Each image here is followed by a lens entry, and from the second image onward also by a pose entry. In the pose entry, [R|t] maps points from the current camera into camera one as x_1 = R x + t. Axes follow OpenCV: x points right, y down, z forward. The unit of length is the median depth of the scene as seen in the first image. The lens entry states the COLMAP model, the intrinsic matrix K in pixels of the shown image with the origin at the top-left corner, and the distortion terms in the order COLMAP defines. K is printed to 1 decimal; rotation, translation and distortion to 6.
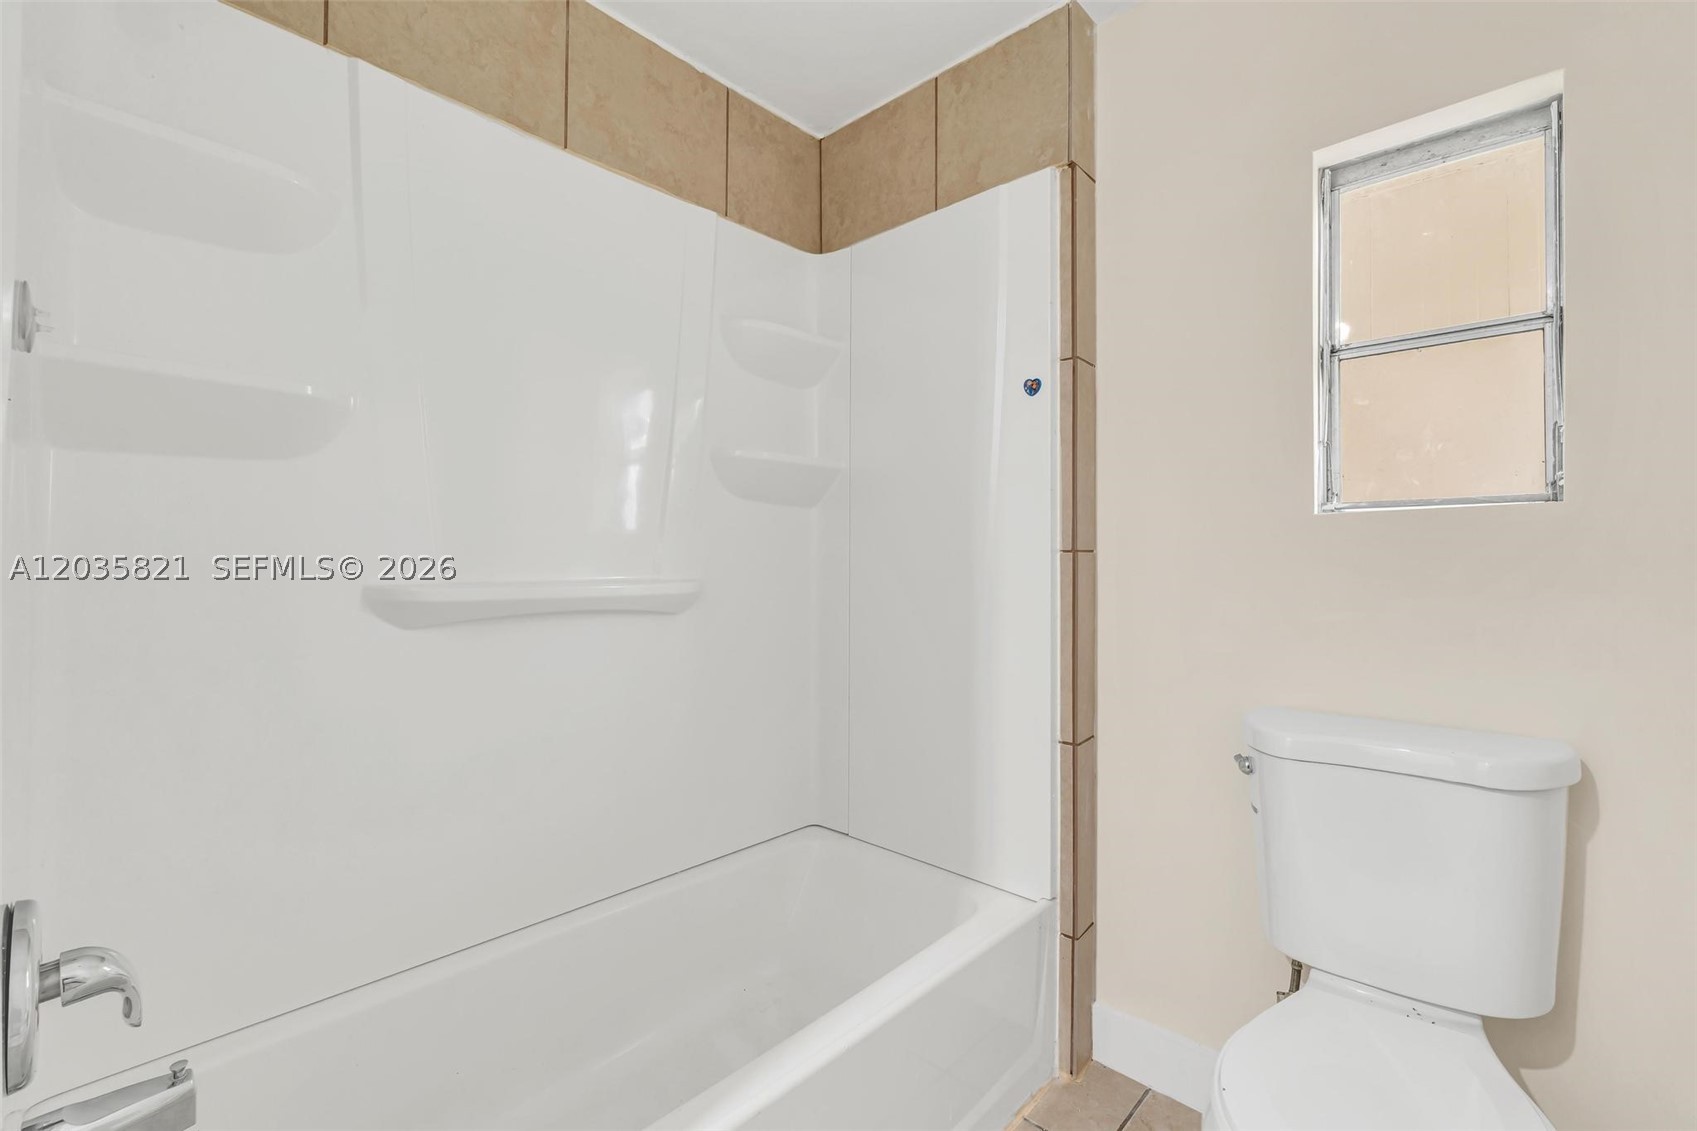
lens RADIAL K [[721.4, 0, 850.3], [0, 721.4, 564.7], [0, 0, 1]] dist [-0.007844, 0.000641]
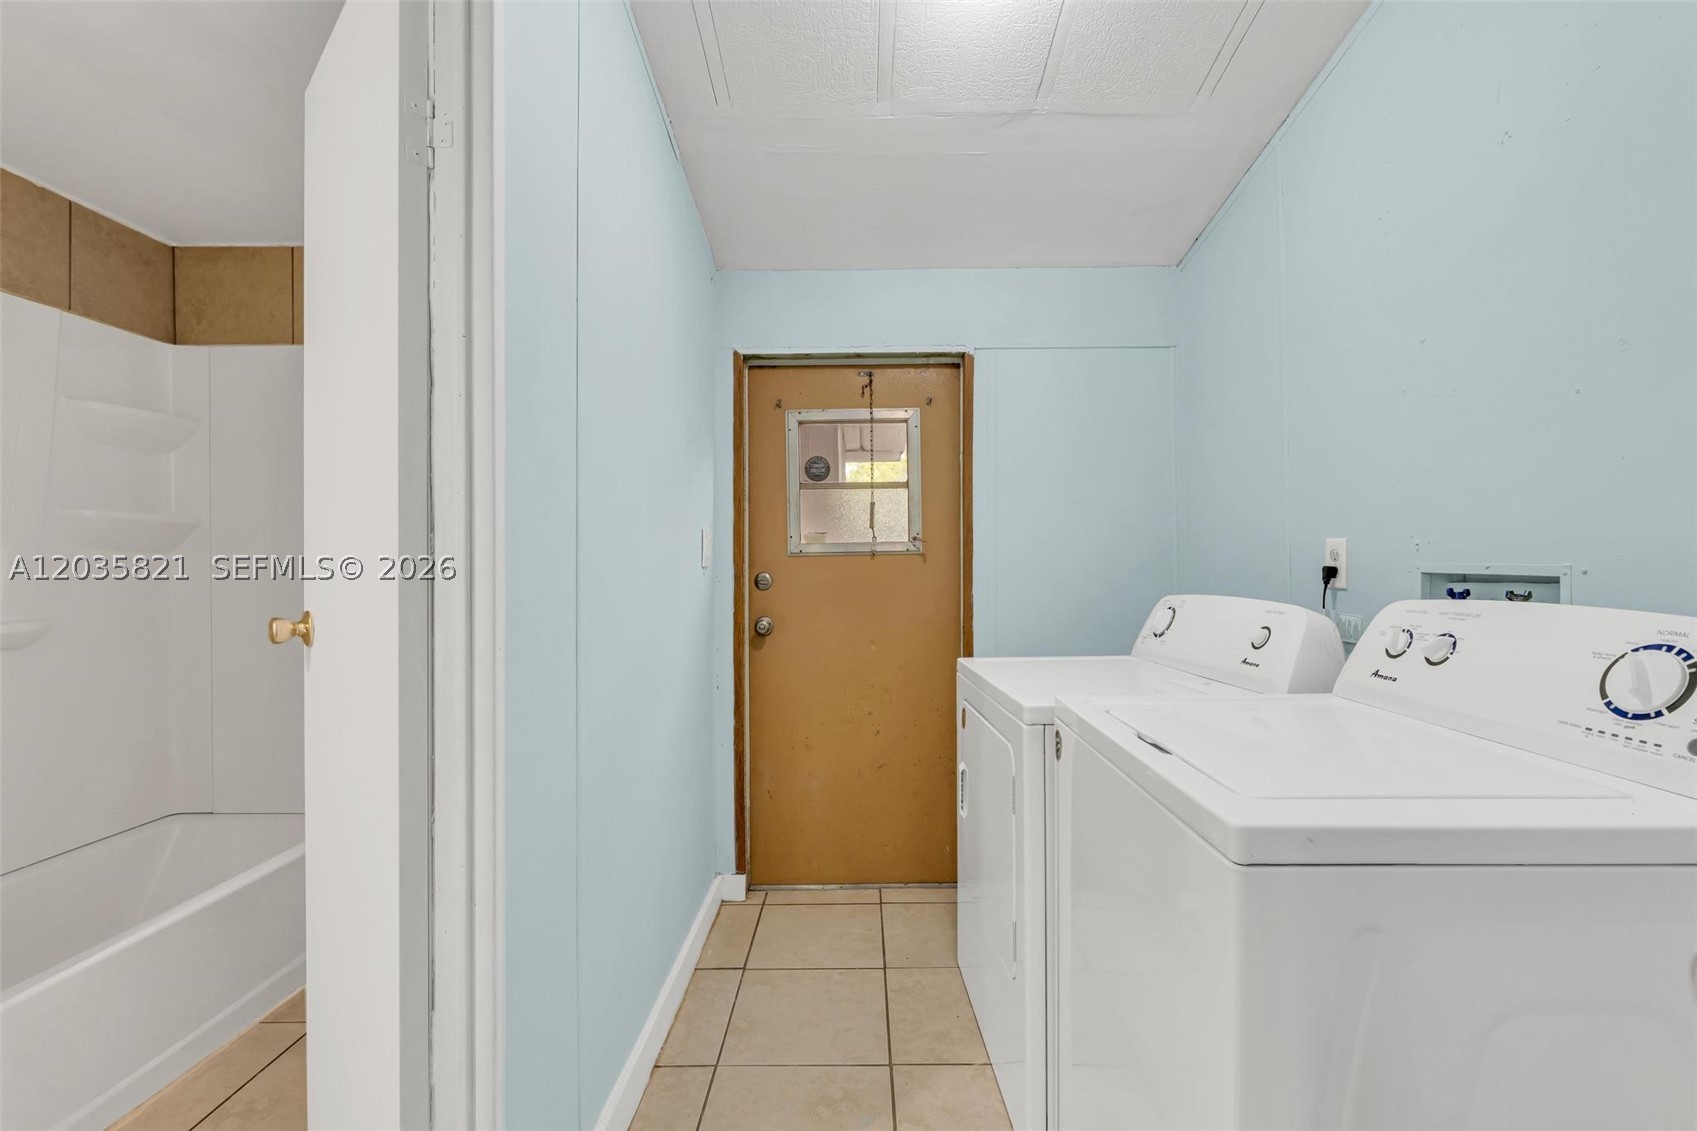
lens RADIAL K [[721.4, 0, 873.8], [0, 721.4, 571.6], [0, 0, 1]] dist [-0.007844, 0.000641]
pose [[0.711613, -0.011685, 0.702475, -0.059022], [0.006052, 0.999927, 0.010502, -0.054608], [-0.702546, -0.003222, 0.711631, -0.741861]]
